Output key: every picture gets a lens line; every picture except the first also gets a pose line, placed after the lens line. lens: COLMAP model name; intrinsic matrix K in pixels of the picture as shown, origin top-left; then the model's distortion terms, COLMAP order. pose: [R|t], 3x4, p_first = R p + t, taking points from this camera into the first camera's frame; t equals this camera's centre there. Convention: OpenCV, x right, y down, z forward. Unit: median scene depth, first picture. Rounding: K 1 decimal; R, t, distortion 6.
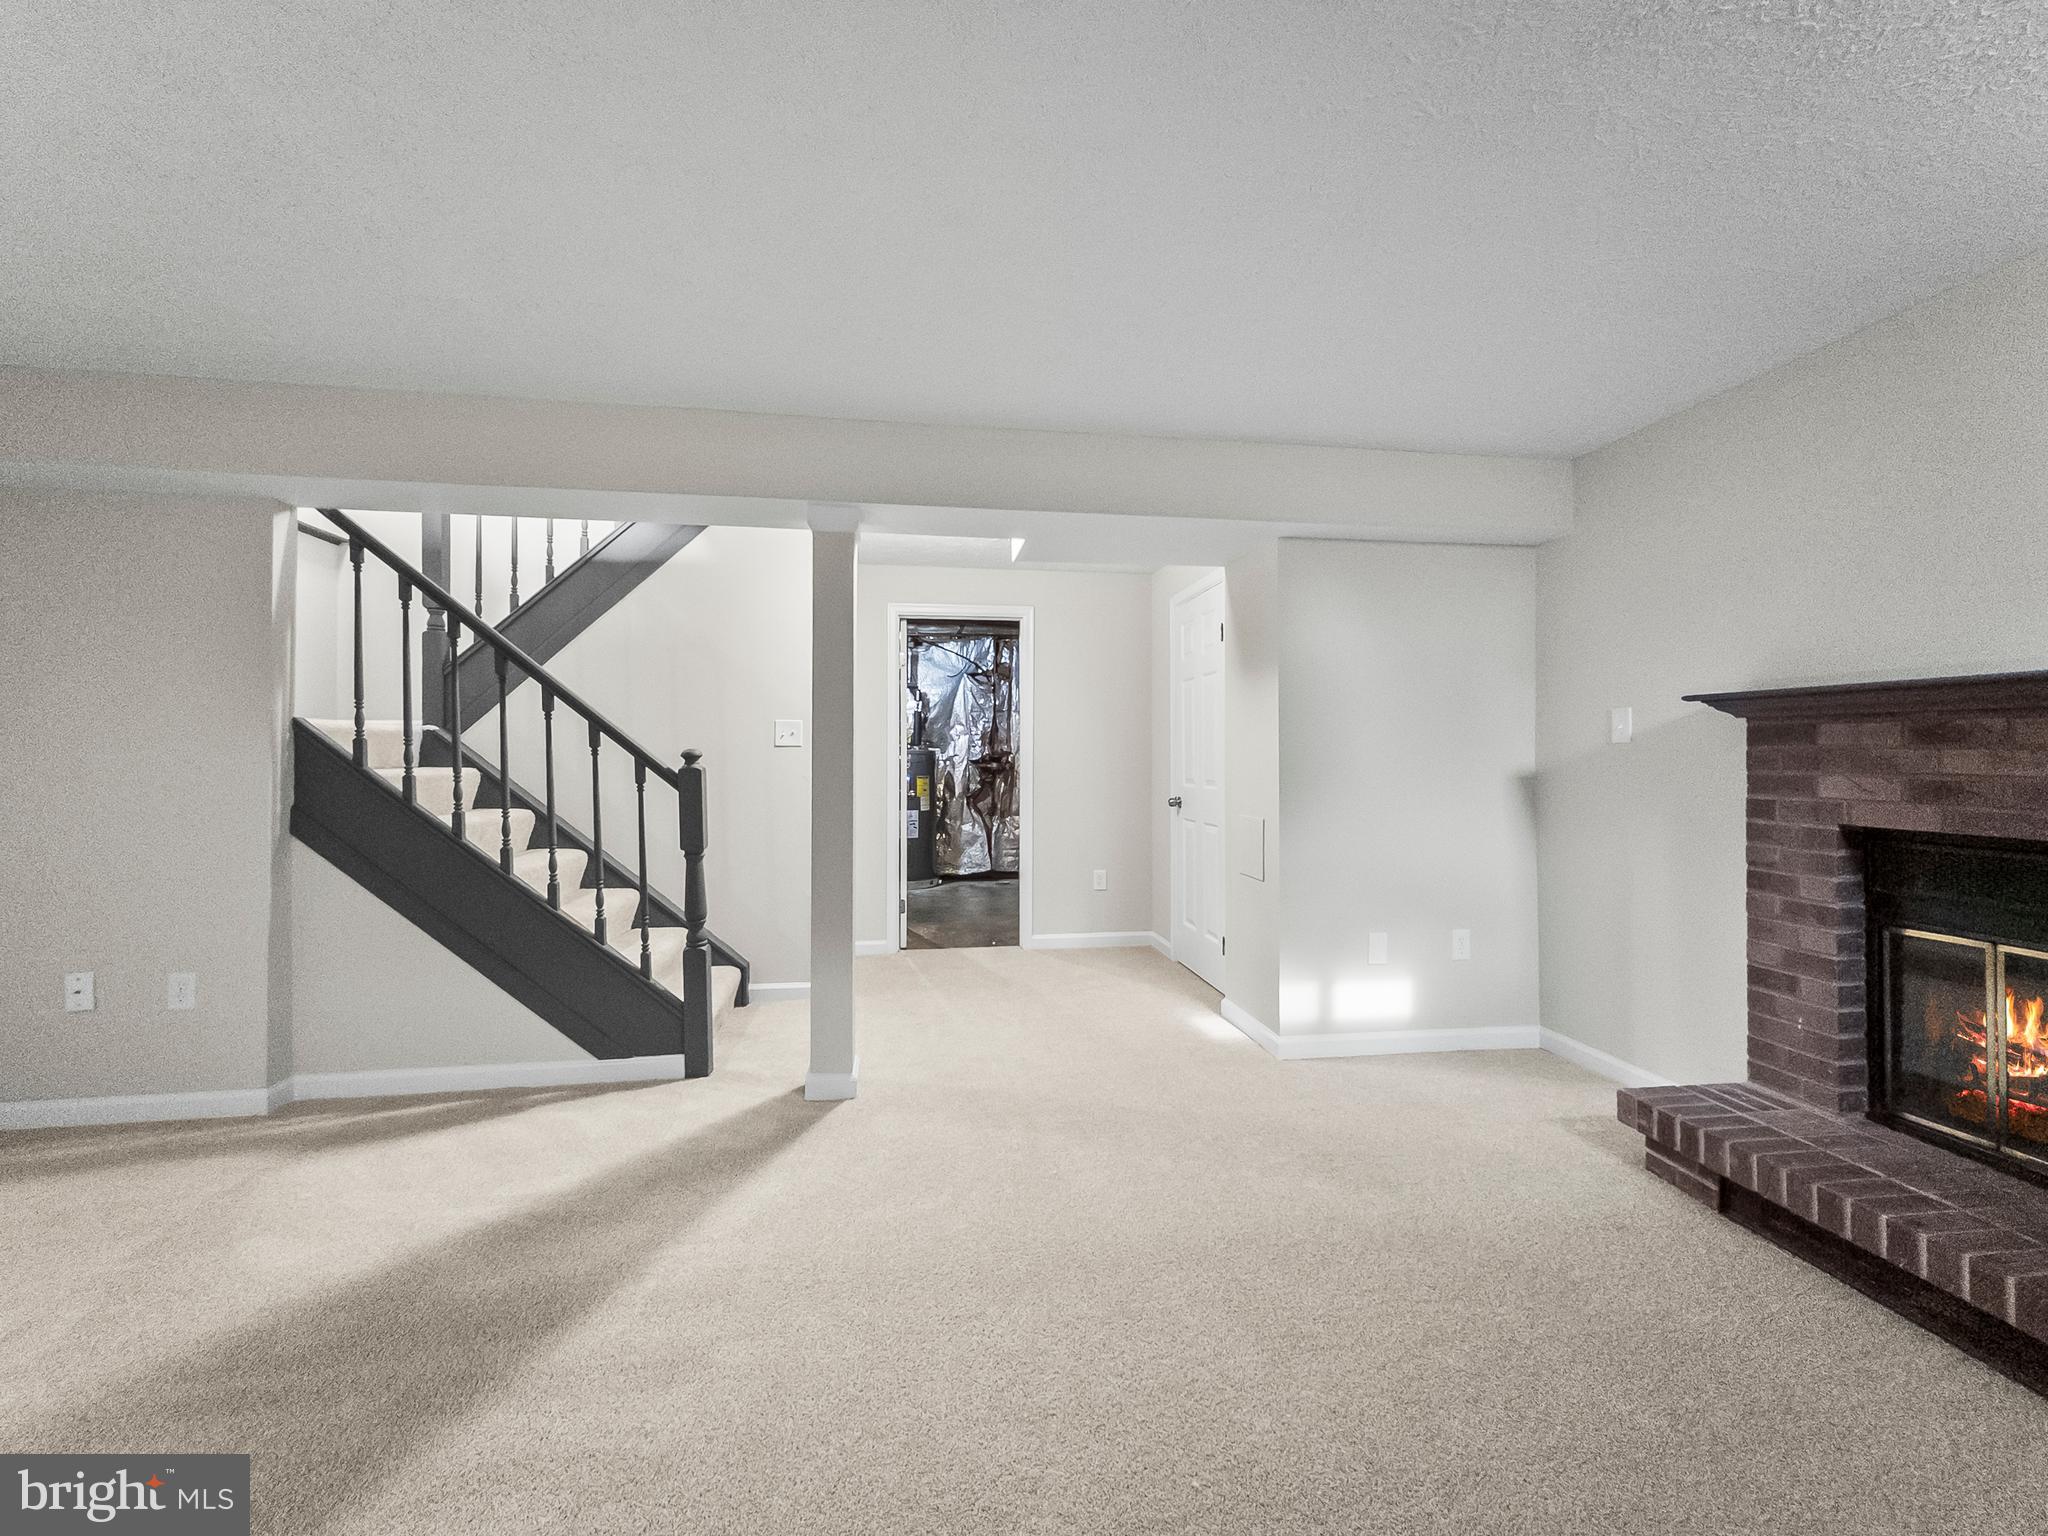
lens RADIAL K [[845.2, 0, 1026.8], [0, 845.2, 756.6], [0, 0, 1]] dist [0.000215, -0.000055]
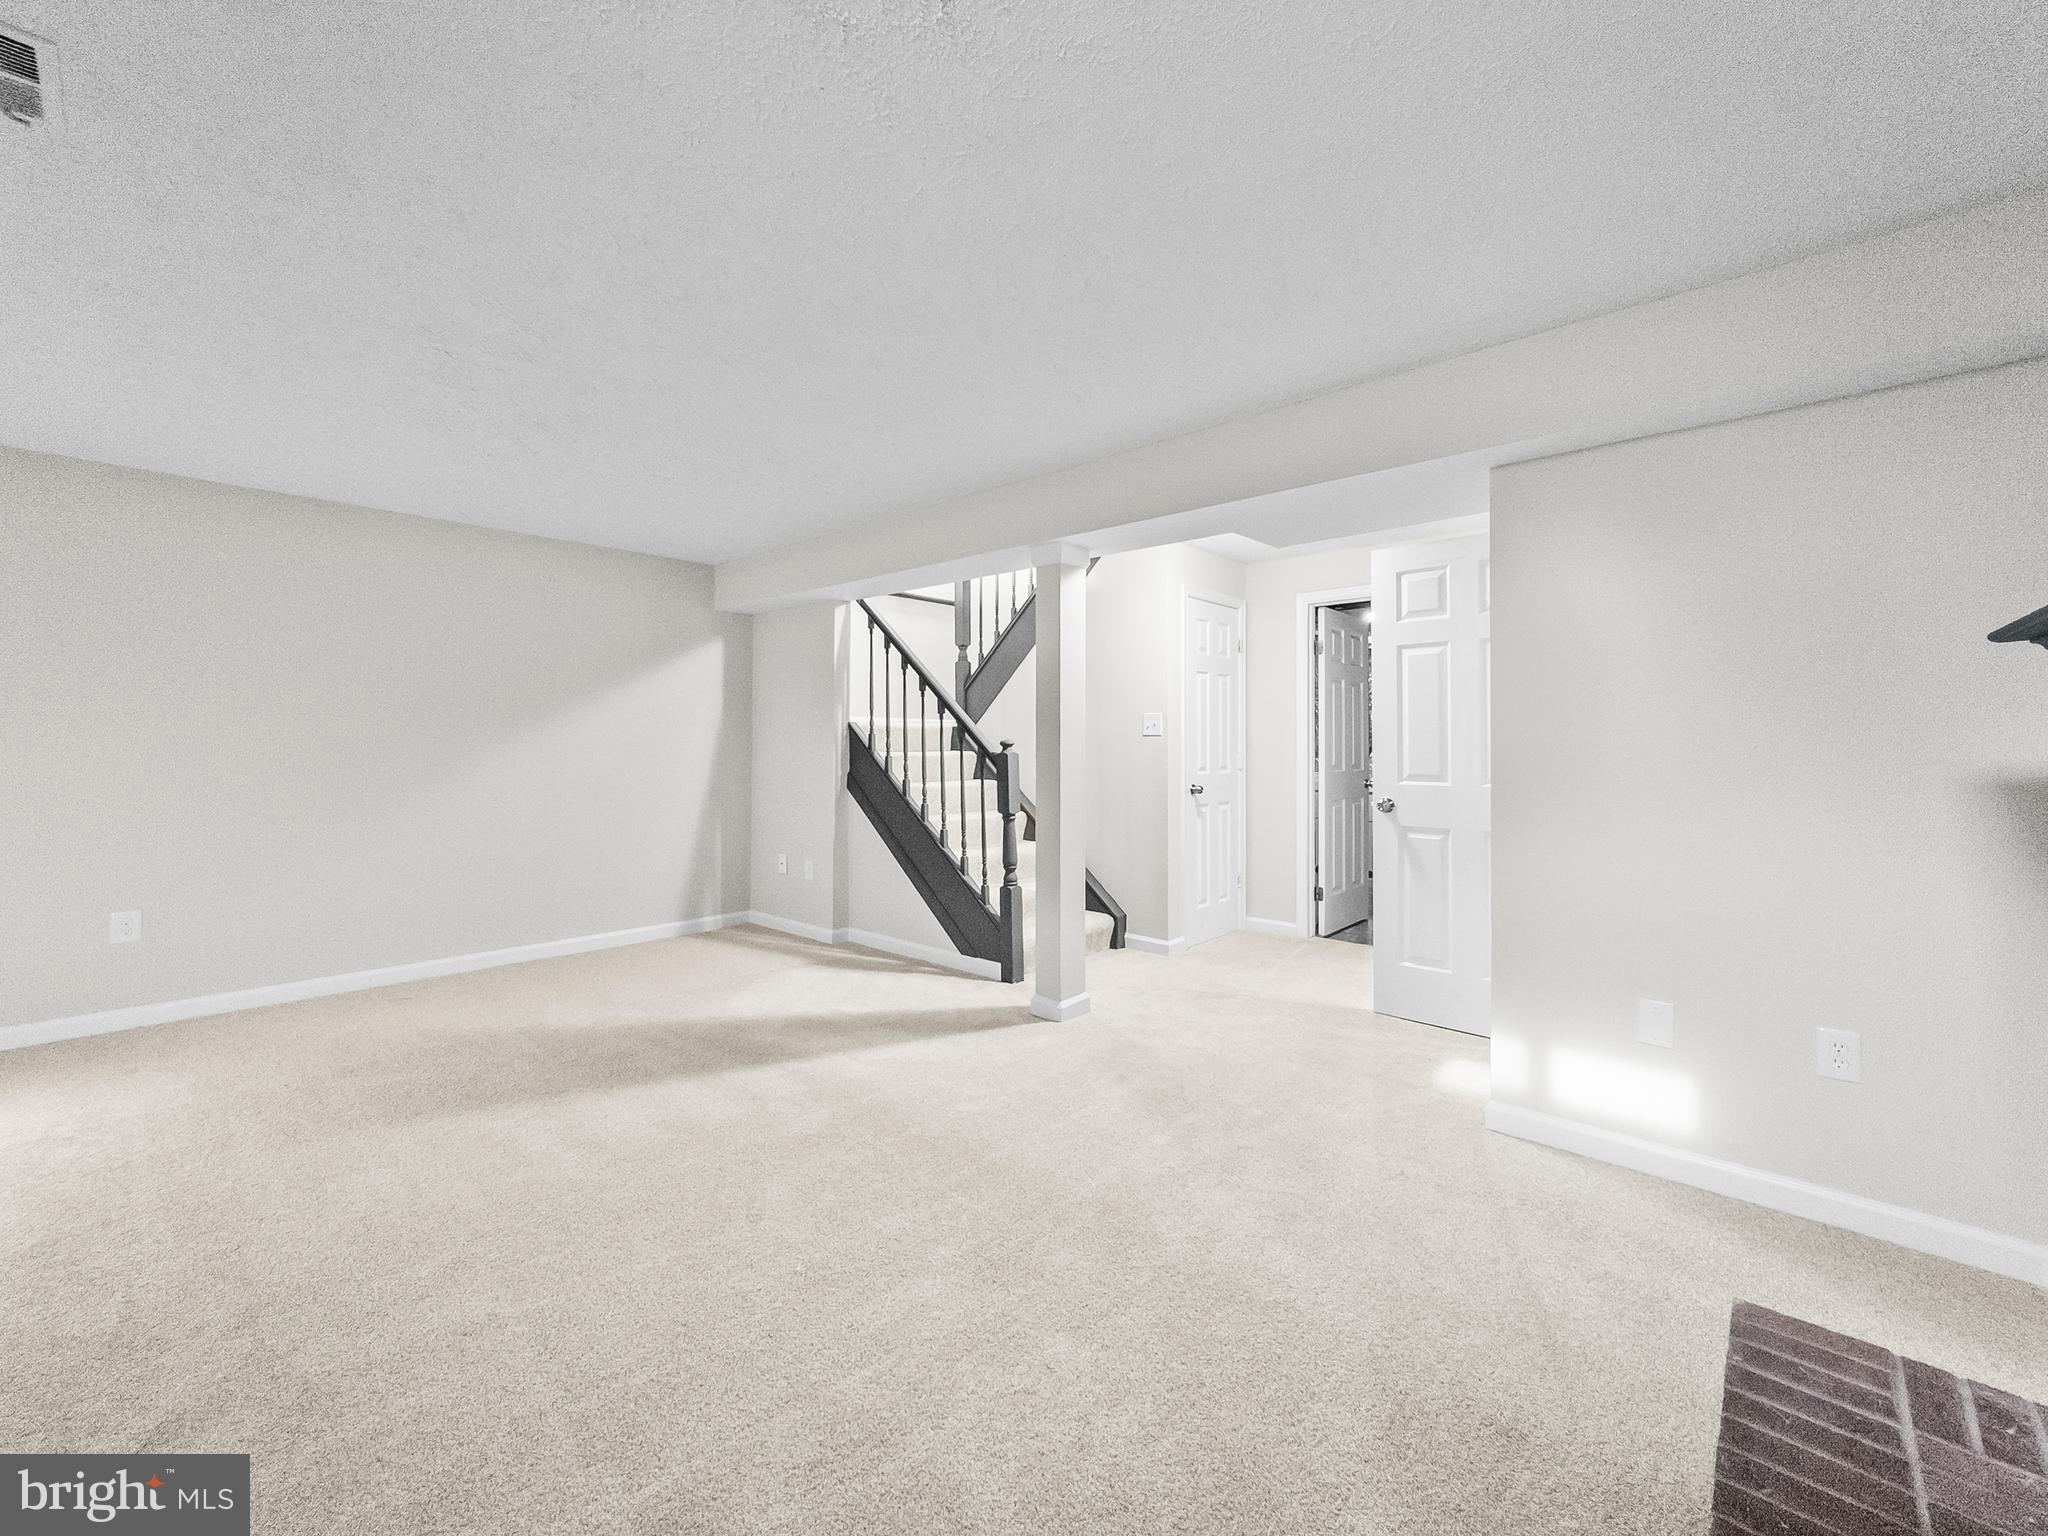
lens RADIAL K [[822.5, 0, 1042.6], [0, 822.5, 750.9], [0, 0, 1]] dist [-0.000276, -0.000155]
pose [[0.648703, 0.007599, -0.761003, 0.723471], [0.000072, 0.999950, 0.010046, -0.003875], [0.761041, -0.006571, 0.648670, 0.214399]]
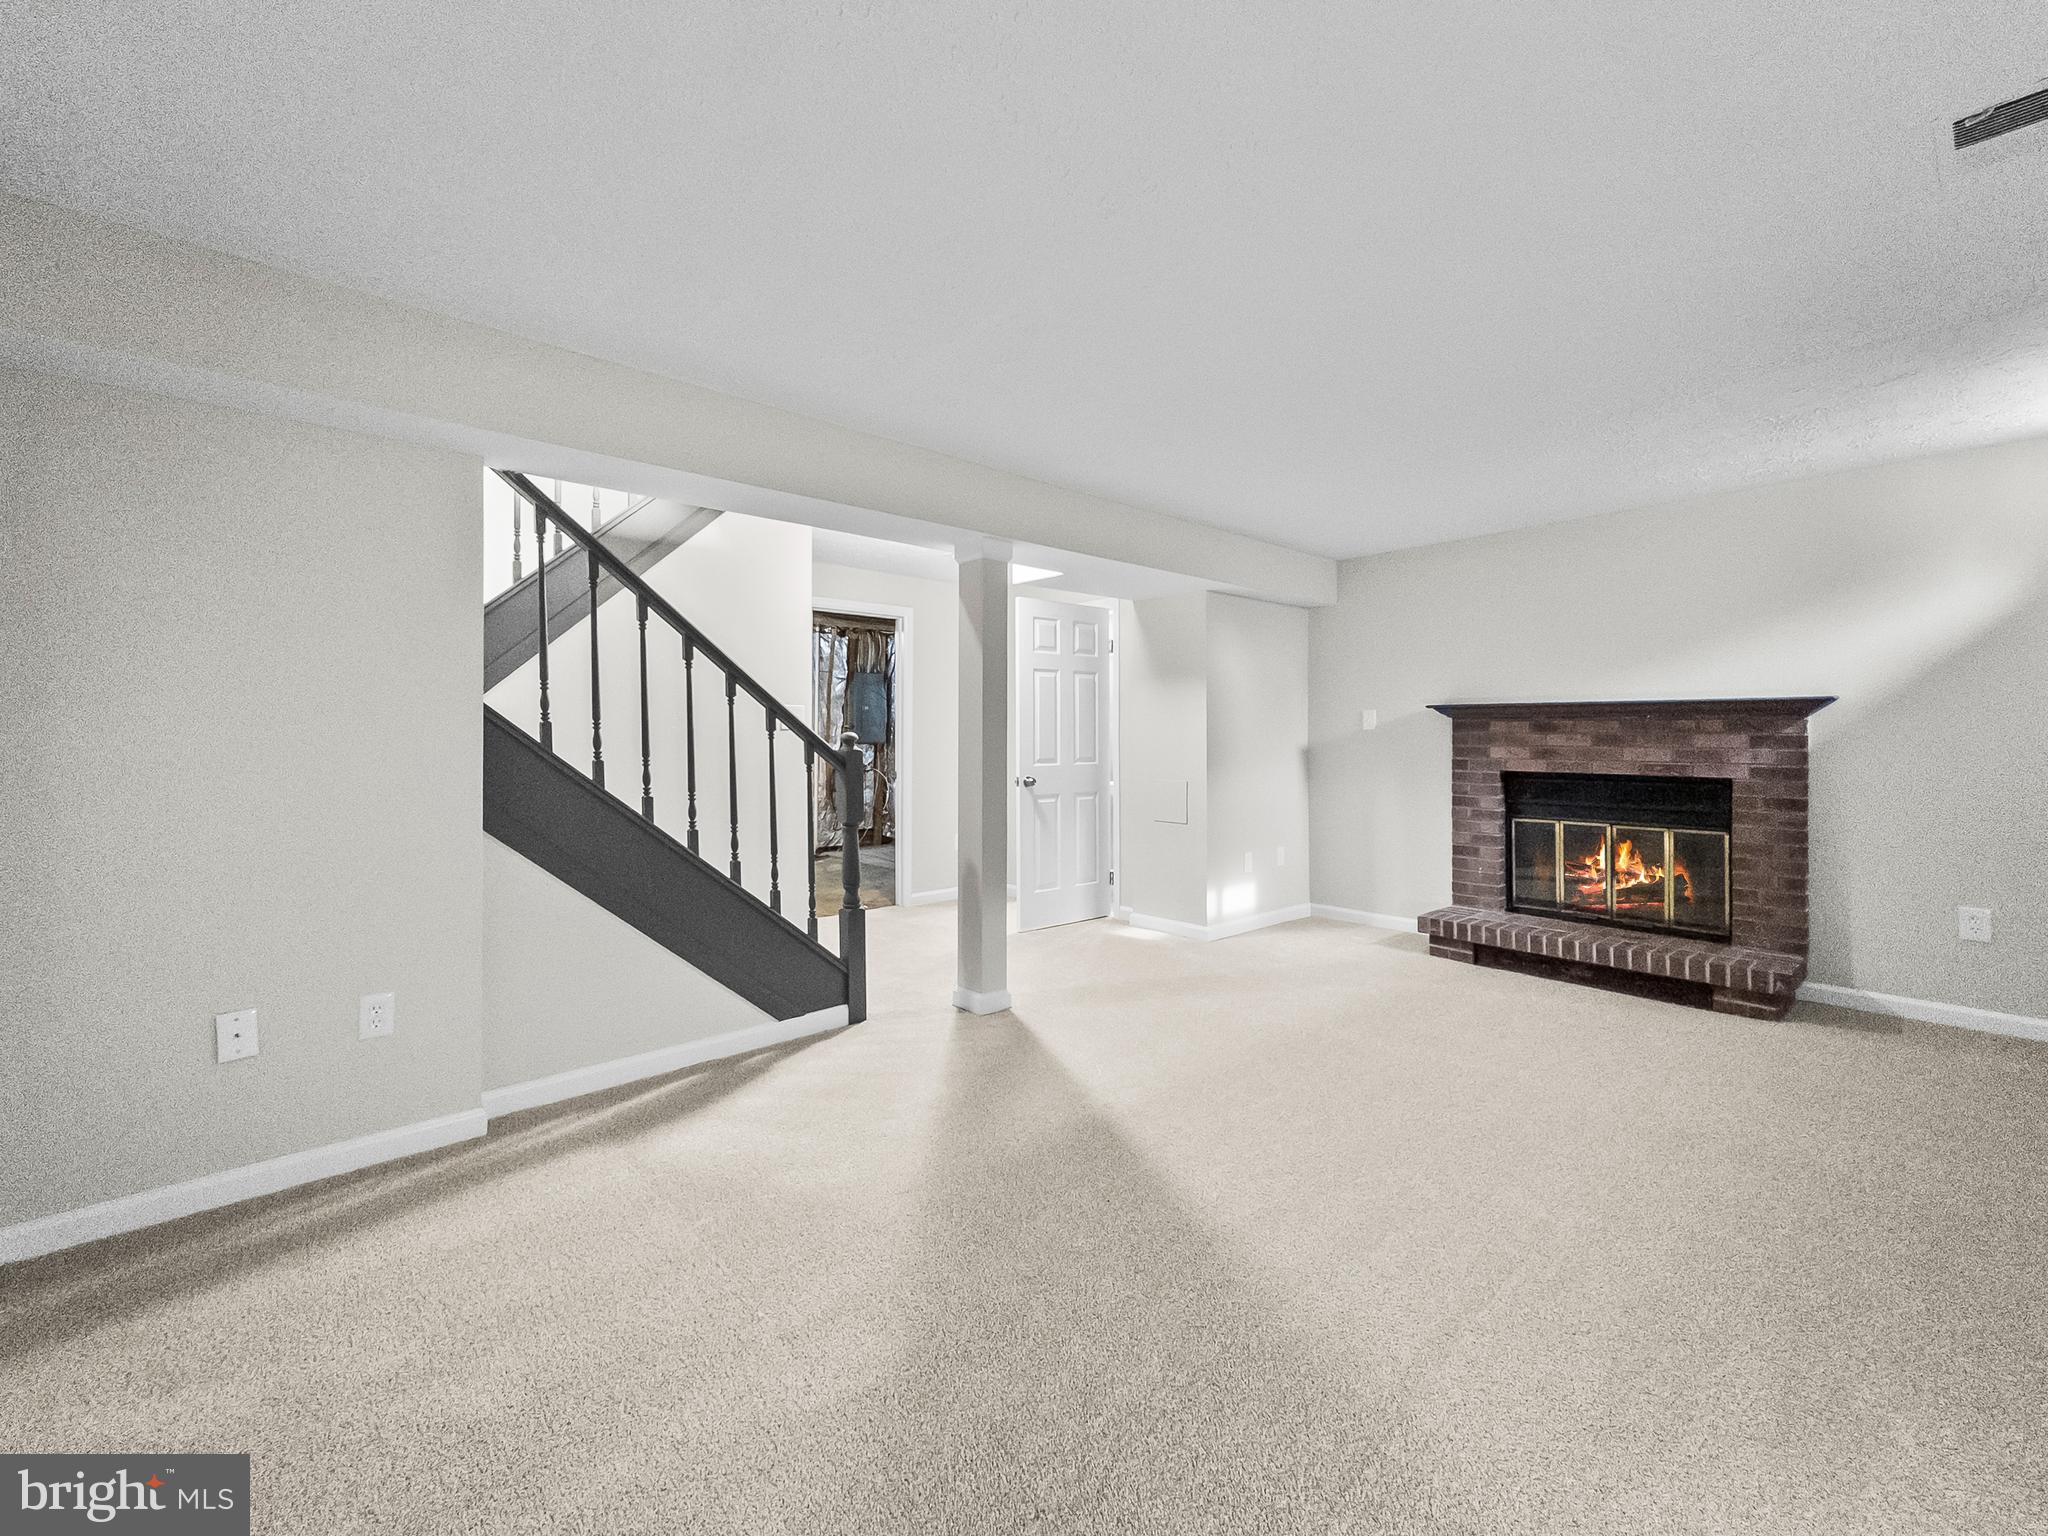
lens RADIAL K [[833.8, 0, 1027.0], [0, 833.8, 744.4], [0, 0, 1]] dist [-0.000089, -0.000170]
pose [[0.840802, -0.006989, 0.541298, -0.903031], [0.002705, 0.999958, 0.008710, -0.003327], [-0.541337, -0.005859, 0.840786, -0.070677]]
